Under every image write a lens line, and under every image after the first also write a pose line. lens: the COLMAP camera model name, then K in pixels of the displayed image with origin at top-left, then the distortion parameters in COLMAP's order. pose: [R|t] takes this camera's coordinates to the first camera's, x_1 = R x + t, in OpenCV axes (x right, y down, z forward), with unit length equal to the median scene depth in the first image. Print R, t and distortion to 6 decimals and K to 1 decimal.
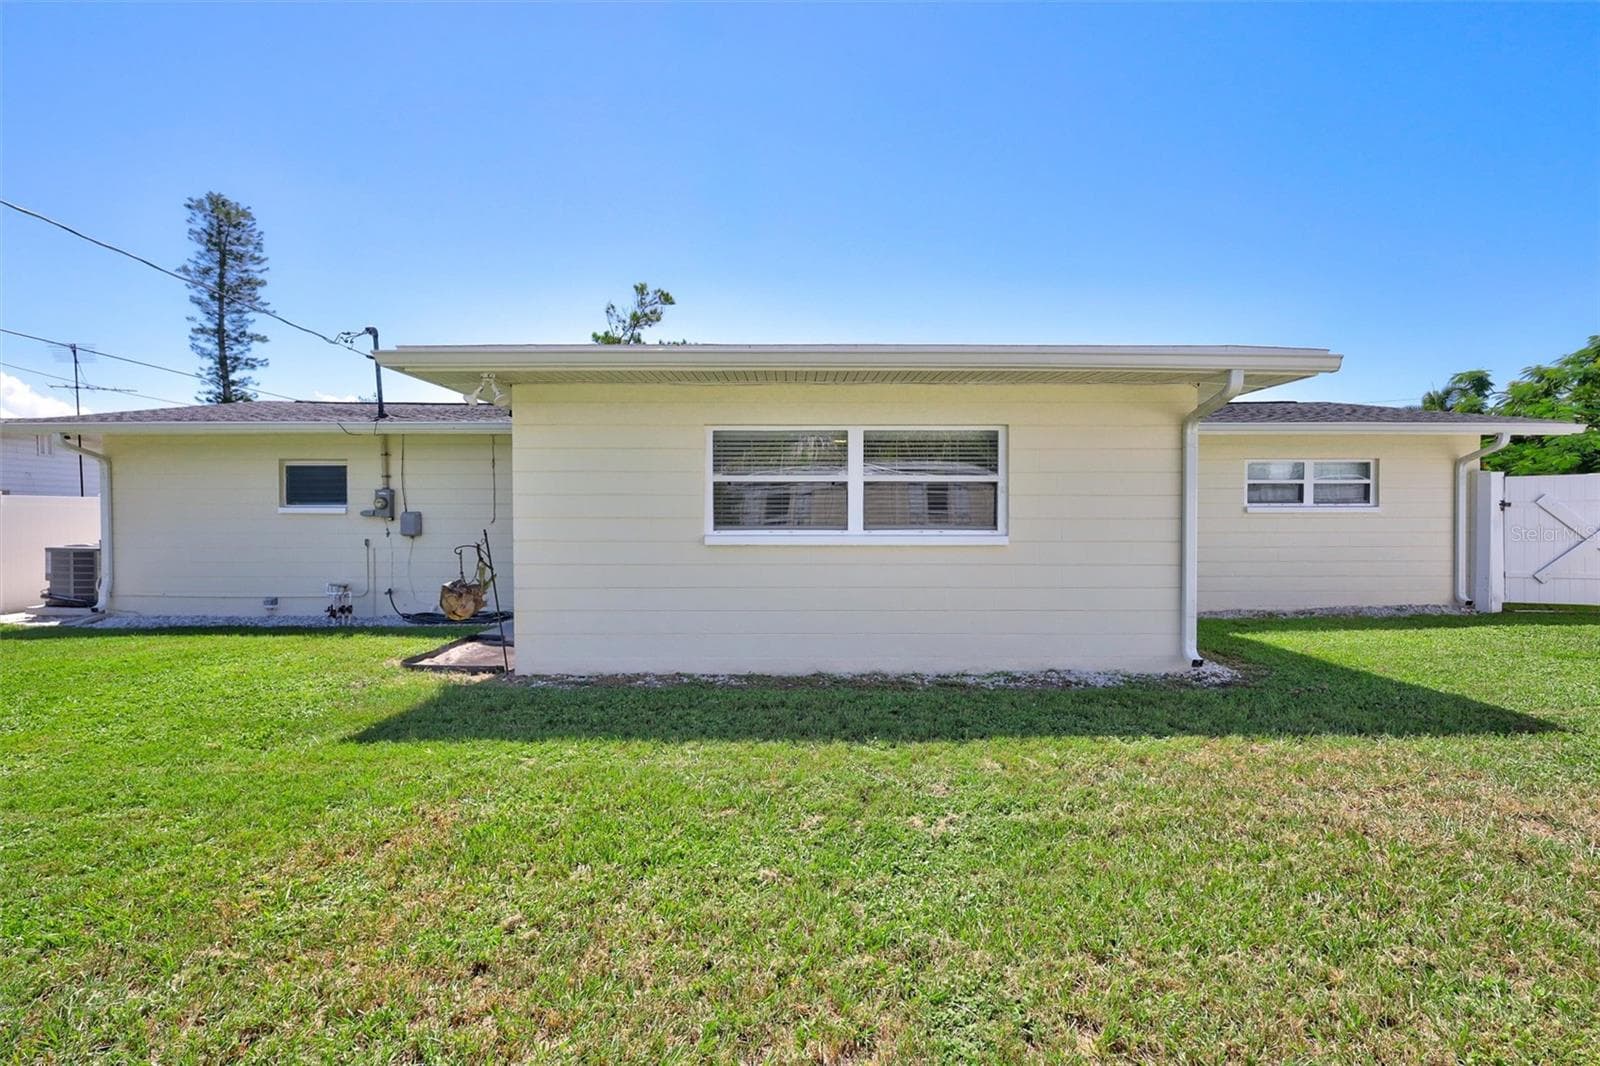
lens RADIAL K [[777.0, 0, 809.2], [0, 777.0, 528.9], [0, 0, 1]] dist [-0.001079, 0.000608]
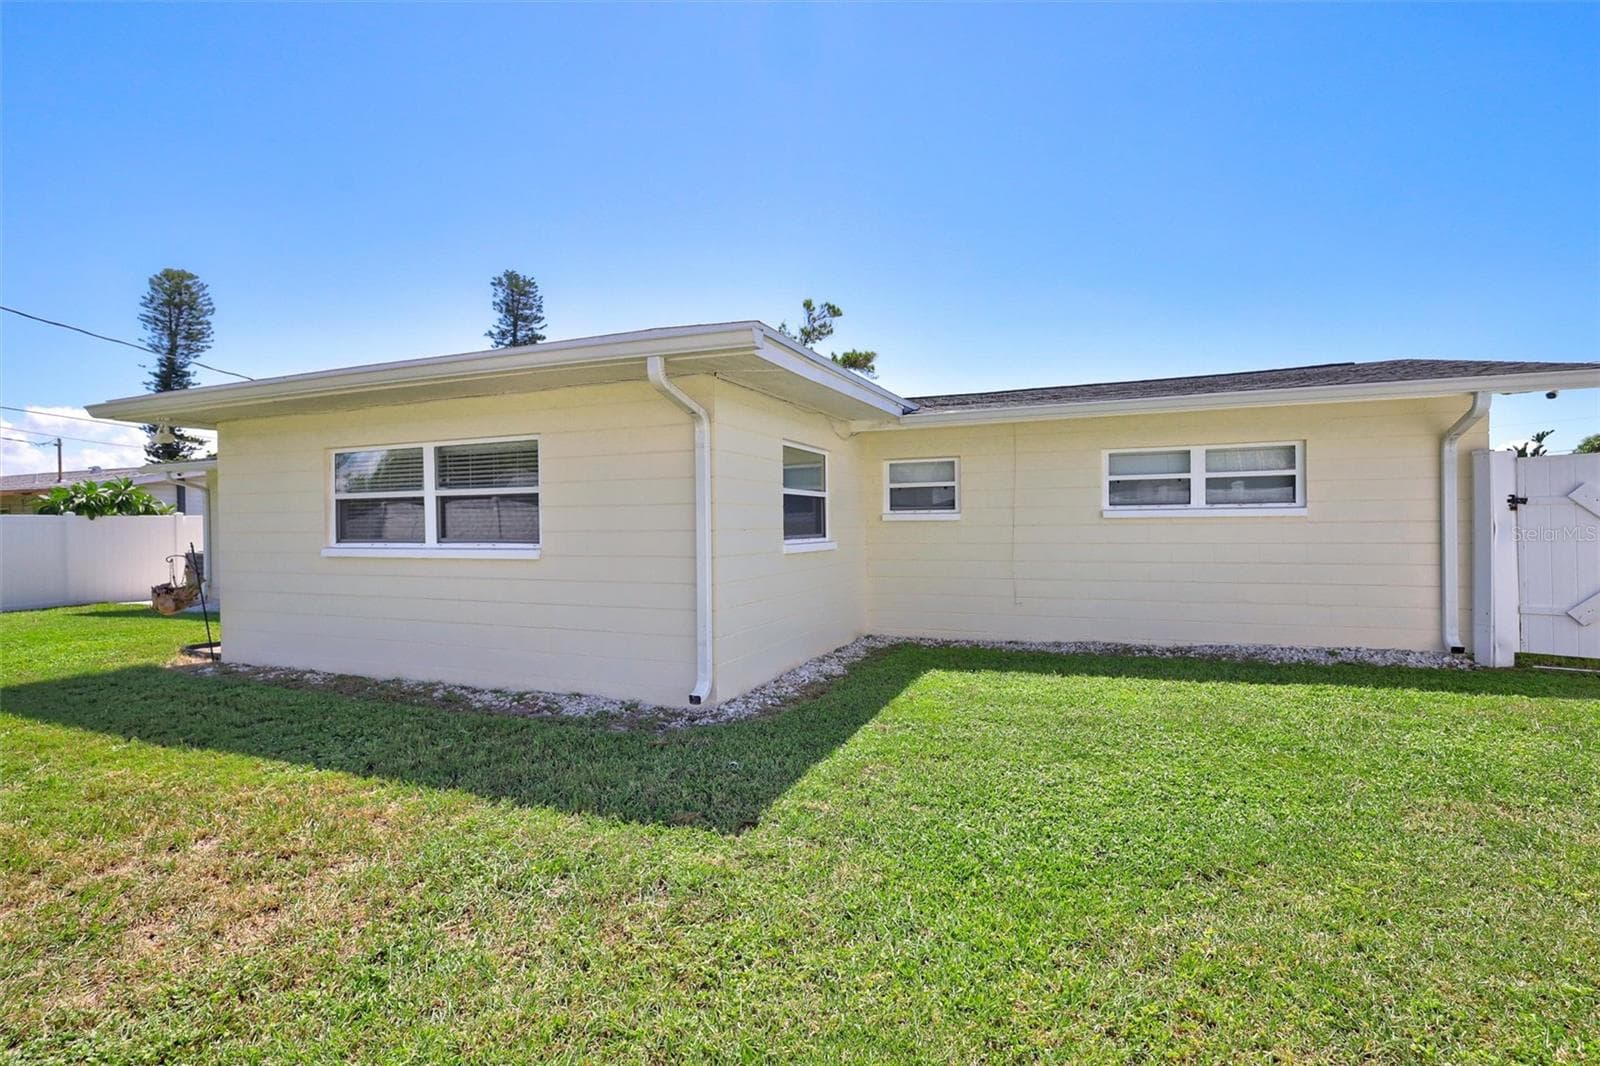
lens RADIAL K [[777.0, 0, 801.1], [0, 777.0, 530.8], [0, 0, 1]] dist [-0.001079, 0.000608]
pose [[0.912291, -0.005871, -0.409500, 0.616197], [0.003442, 0.999972, -0.006668, -0.004049], [0.409528, 0.004674, 0.912286, 0.168745]]
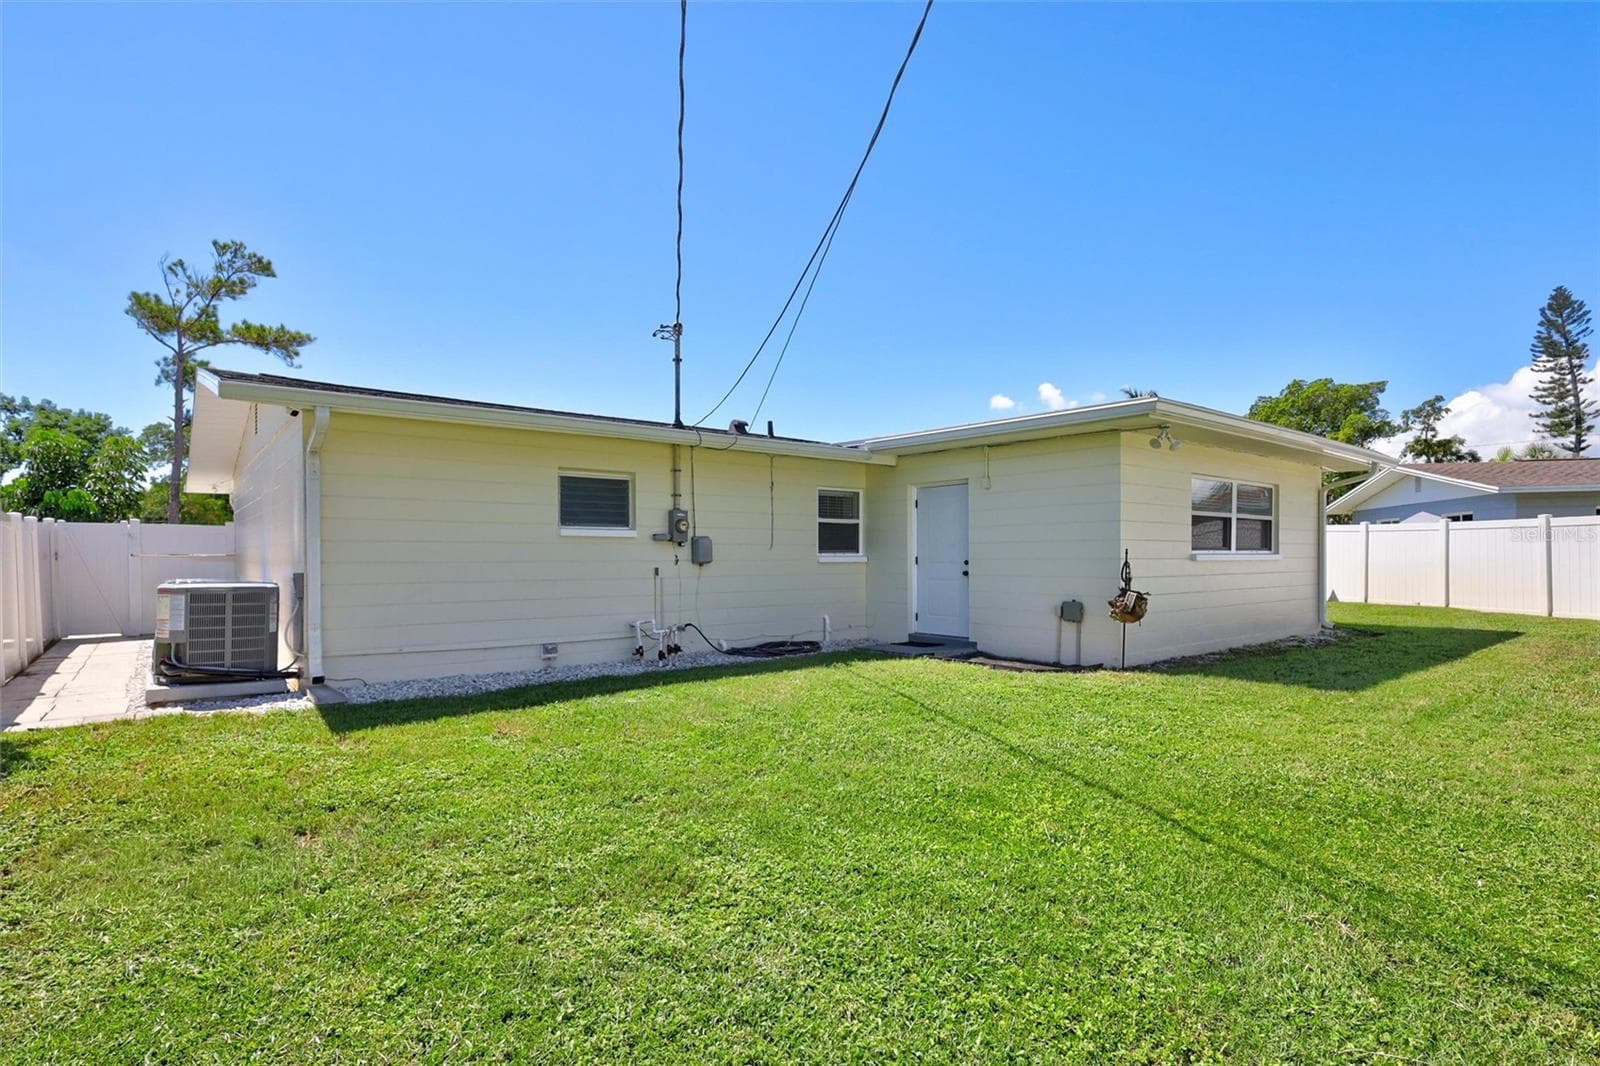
lens RADIAL K [[777.0, 0, 791.7], [0, 777.0, 548.8], [0, 0, 1]] dist [-0.001079, 0.000608]
pose [[0.807154, -0.000667, 0.590341, -0.920784], [0.008004, 0.999920, -0.009813, 0.002195], [-0.590287, 0.012645, 0.807094, 0.215927]]
